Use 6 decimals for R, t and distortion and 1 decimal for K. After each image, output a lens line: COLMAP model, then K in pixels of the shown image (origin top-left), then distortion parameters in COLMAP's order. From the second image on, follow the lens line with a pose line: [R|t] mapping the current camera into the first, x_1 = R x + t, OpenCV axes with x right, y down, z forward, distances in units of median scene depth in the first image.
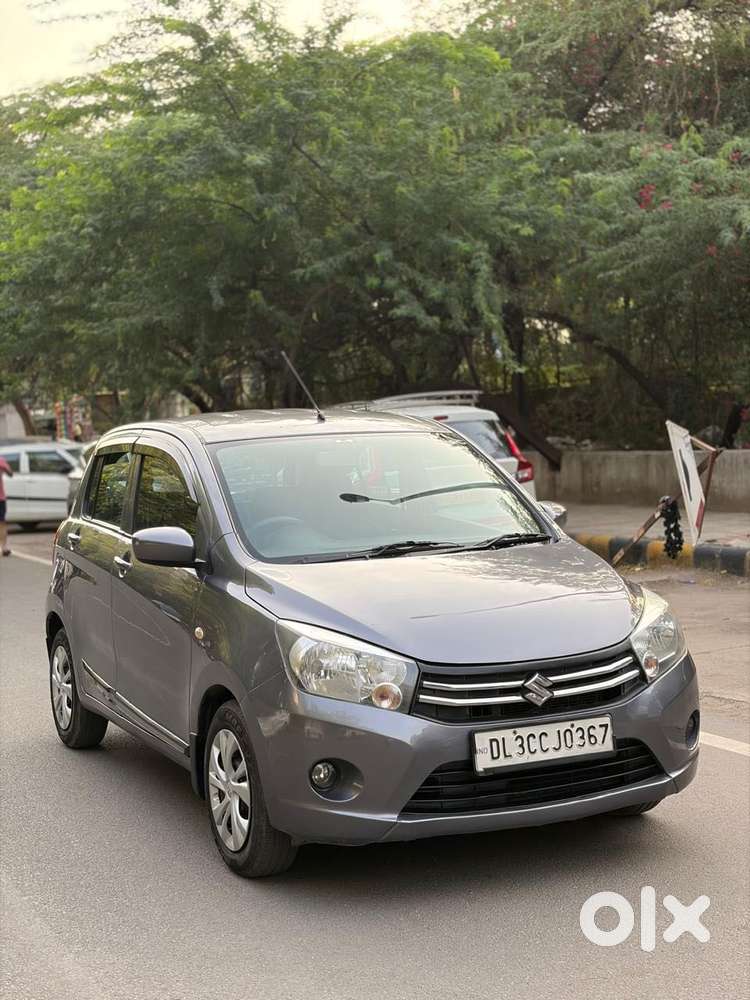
lens RADIAL K [[1486.9, 0, 375.0], [0, 1486.9, 500.0], [0, 0, 1]] dist [0.193299, -0.708586]
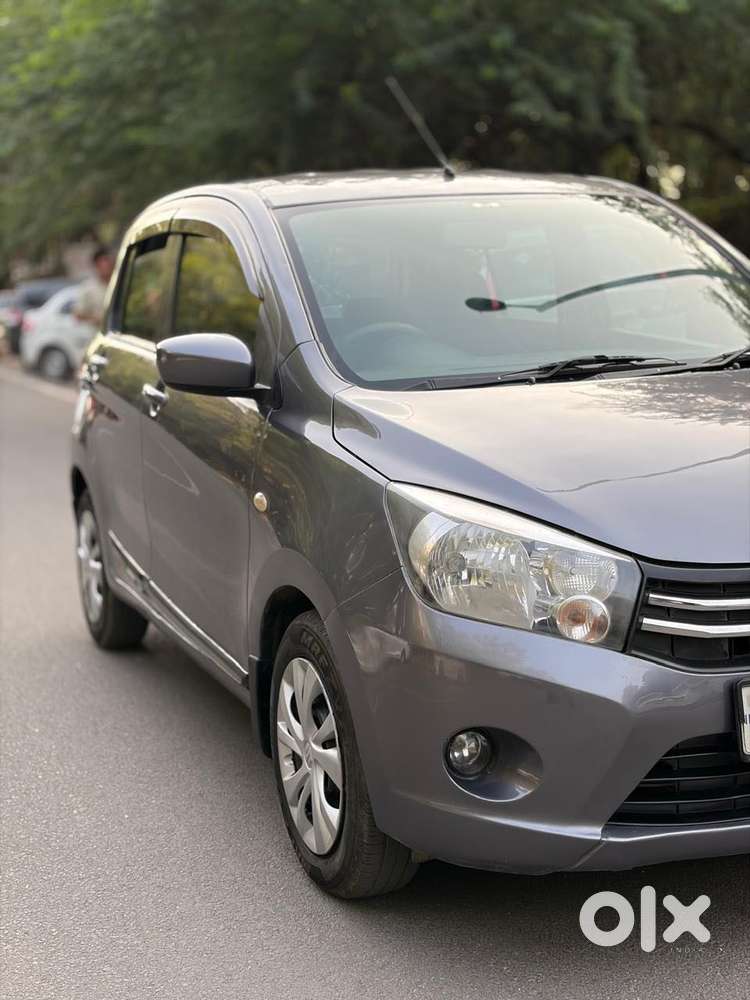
lens RADIAL K [[1486.9, 0, 375.0], [0, 1486.9, 500.0], [0, 0, 1]] dist [0.193299, -0.708586]
pose [[0.998019, 0.007047, -0.062514, -0.031712], [-0.000911, 0.995221, 0.097641, 0.028346], [0.062904, -0.097391, 0.993256, 0.393641]]
